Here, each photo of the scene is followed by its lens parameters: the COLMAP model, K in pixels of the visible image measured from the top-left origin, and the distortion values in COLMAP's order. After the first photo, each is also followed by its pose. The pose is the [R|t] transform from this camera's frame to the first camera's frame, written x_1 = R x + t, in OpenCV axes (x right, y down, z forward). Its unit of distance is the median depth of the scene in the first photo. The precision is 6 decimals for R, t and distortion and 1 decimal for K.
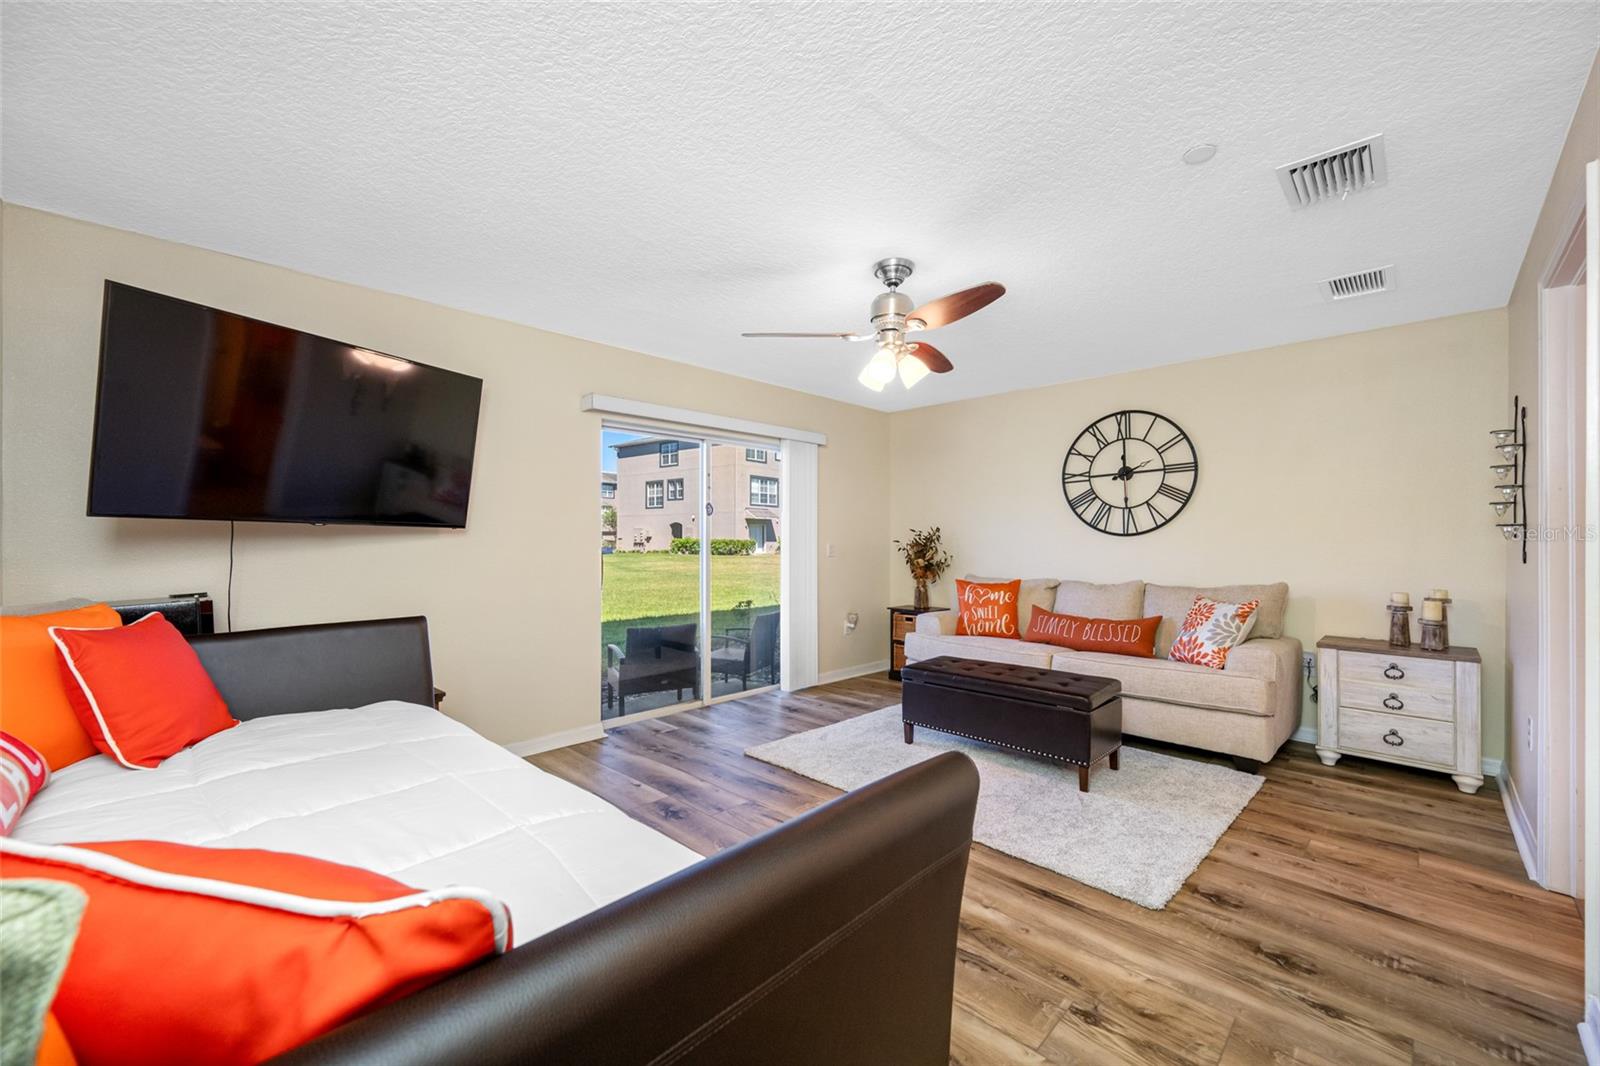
lens RADIAL K [[630.1, 0, 804.5], [0, 630.1, 538.6], [0, 0, 1]] dist [0.001731, 0.000337]
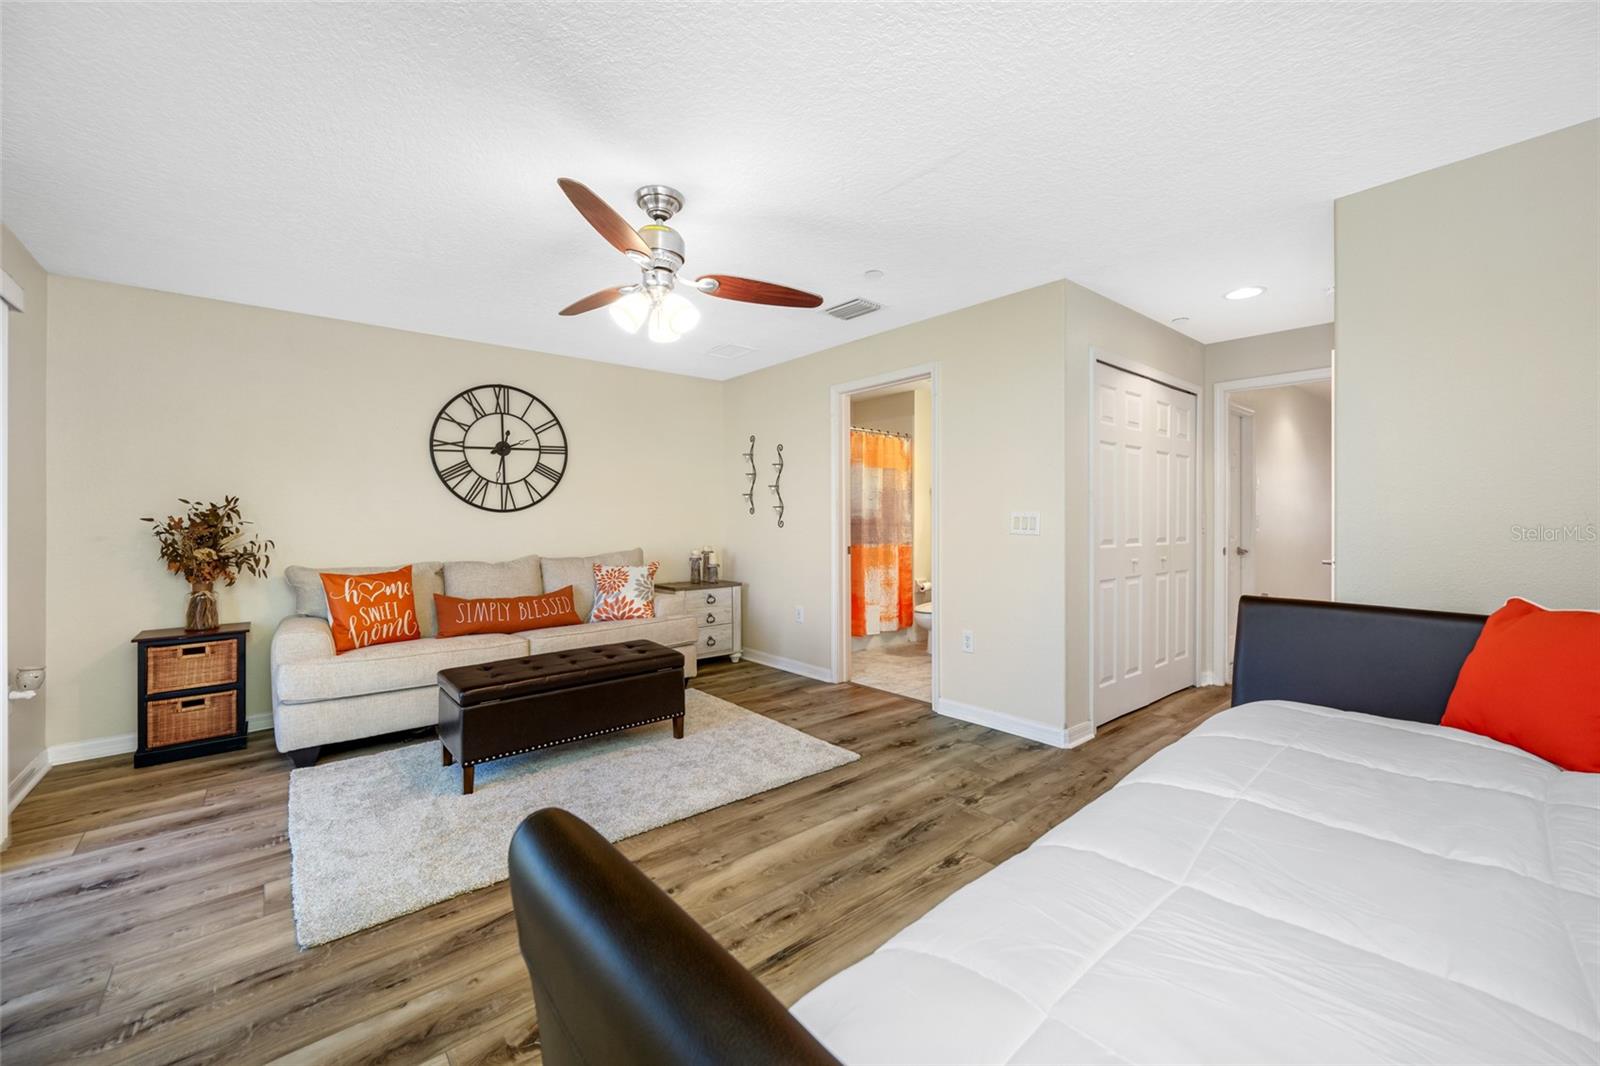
lens RADIAL K [[626.0, 0, 804.5], [0, 626.0, 516.0], [0, 0, 1]] dist [-0.000276, 0.000128]
pose [[0.097155, -0.000556, 0.995269, -0.431899], [0.002308, 0.999997, 0.000333, 0.002935], [-0.995267, 0.002265, 0.097156, 0.448353]]
